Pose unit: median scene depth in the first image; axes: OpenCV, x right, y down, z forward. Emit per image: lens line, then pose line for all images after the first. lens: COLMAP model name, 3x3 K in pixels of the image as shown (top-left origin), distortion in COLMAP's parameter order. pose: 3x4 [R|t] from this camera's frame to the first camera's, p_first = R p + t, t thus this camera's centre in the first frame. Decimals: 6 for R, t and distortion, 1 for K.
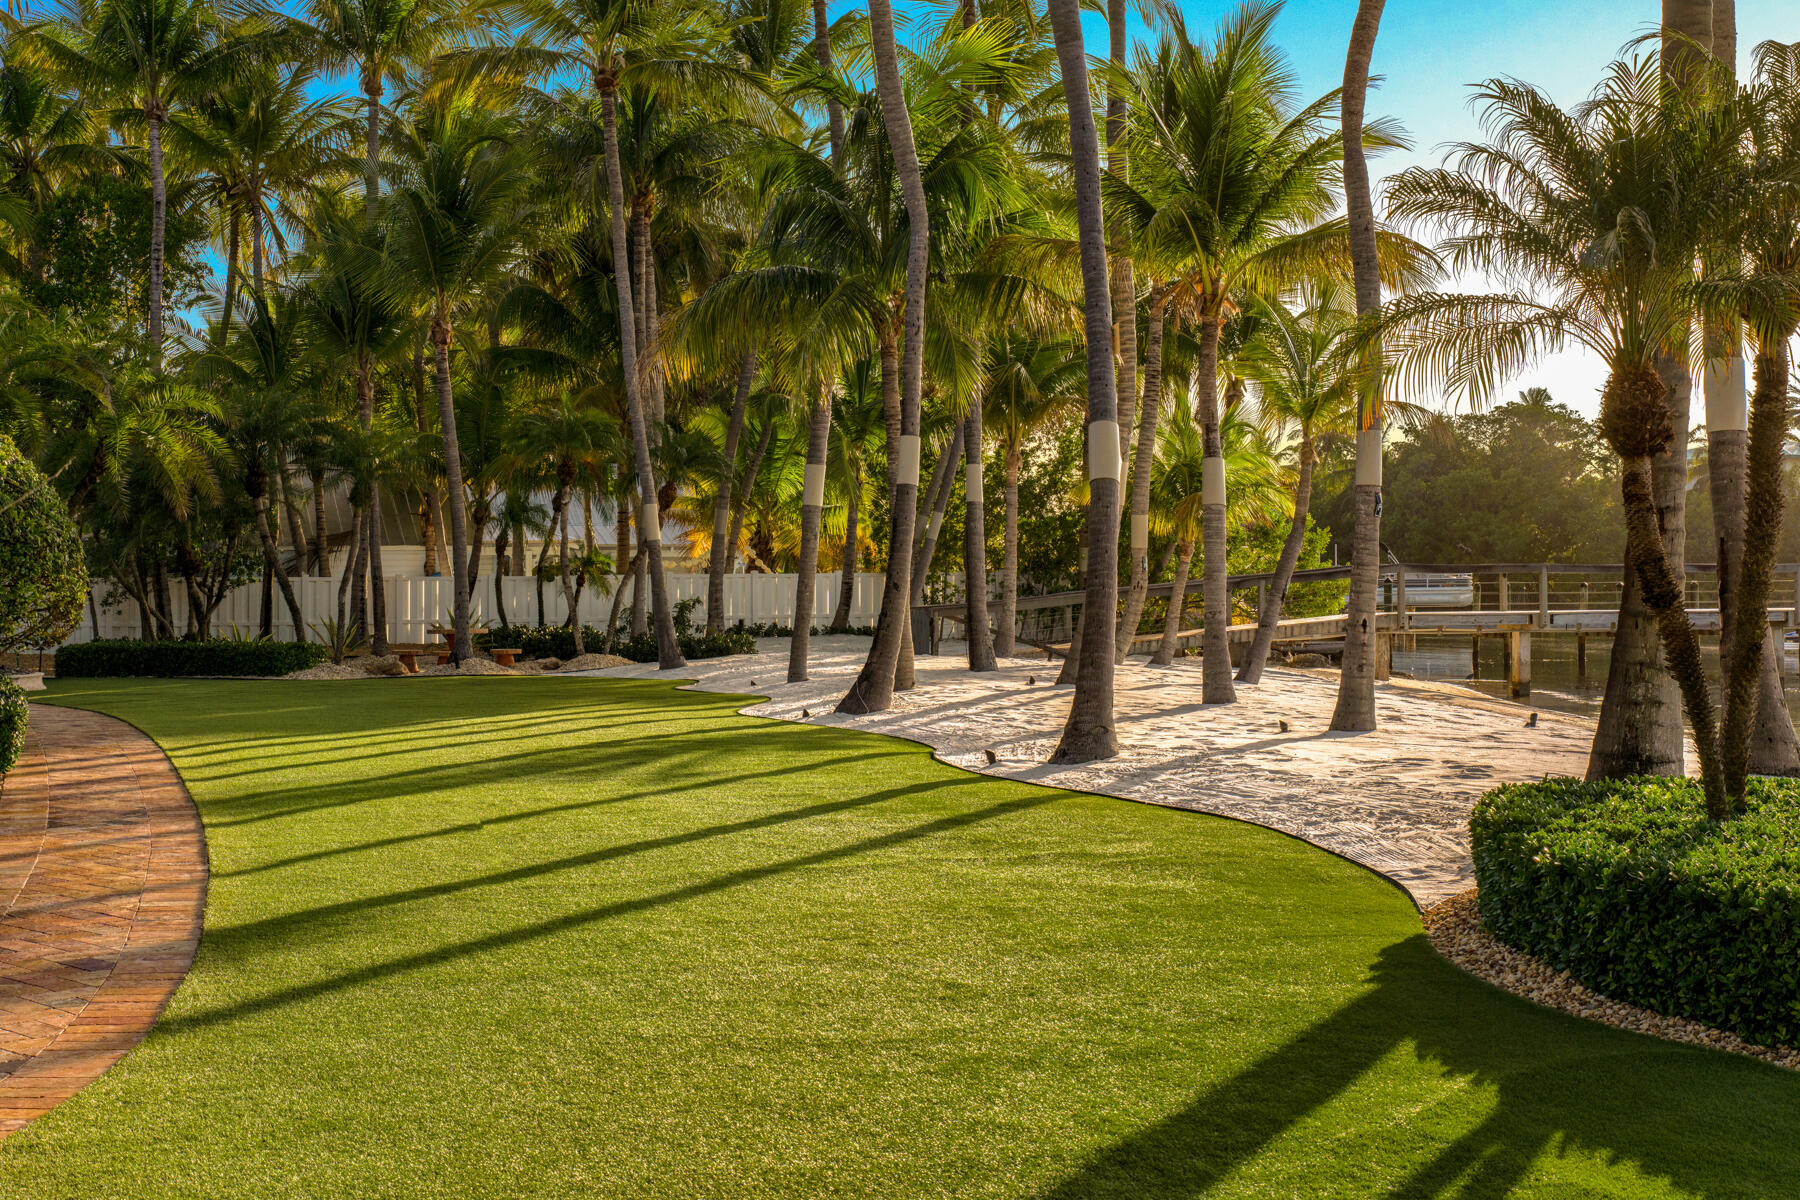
lens RADIAL K [[2459.8, 0, 899.7], [0, 2459.8, 600.4], [0, 0, 1]] dist [0.024187, 0.000000]
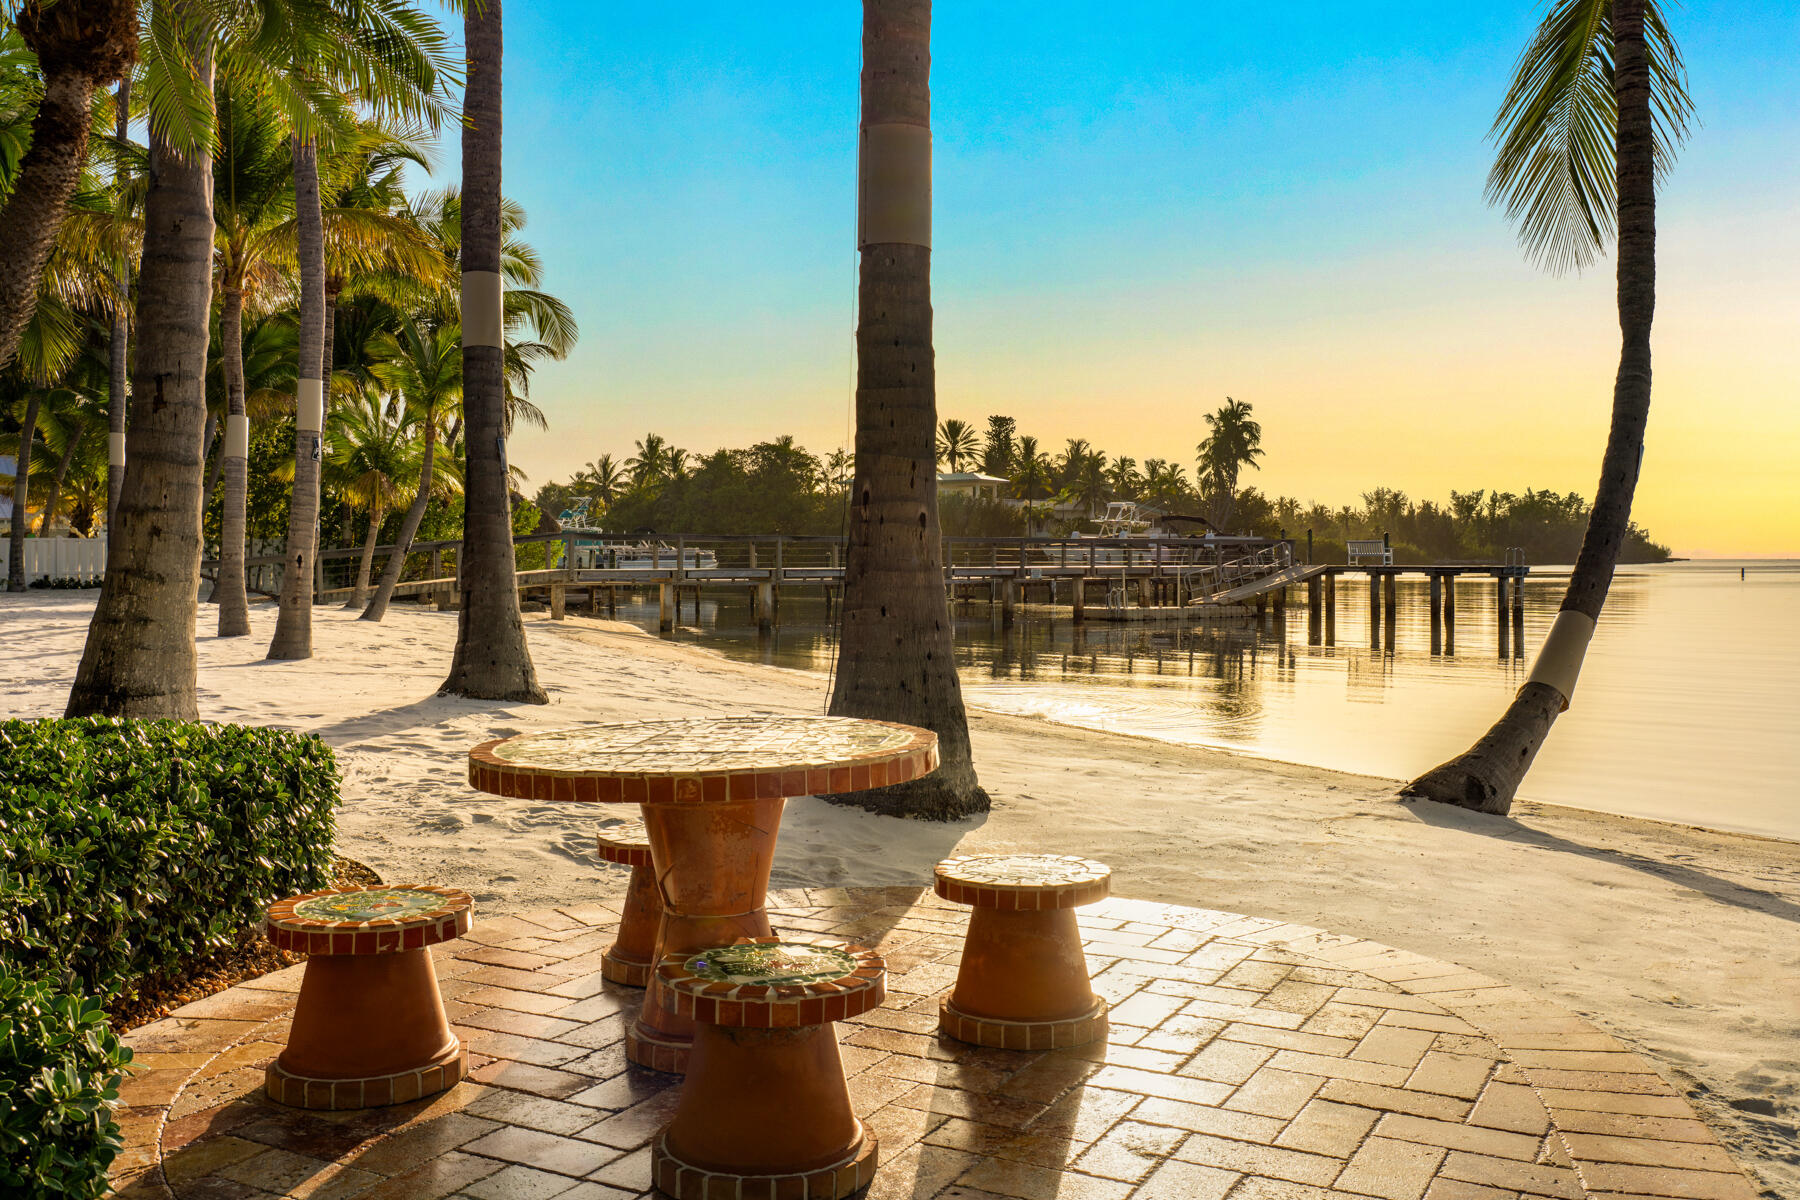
lens RADIAL K [[1589.2, 0, 900.5], [0, 1589.2, 594.9], [0, 0, 1]] dist [-0.003961, -0.001112]
pose [[0.952182, -0.002571, 0.305521, 0.110892], [-0.001373, 0.999919, 0.012692, 0.007776], [-0.305529, -0.012504, 0.952101, 0.129918]]
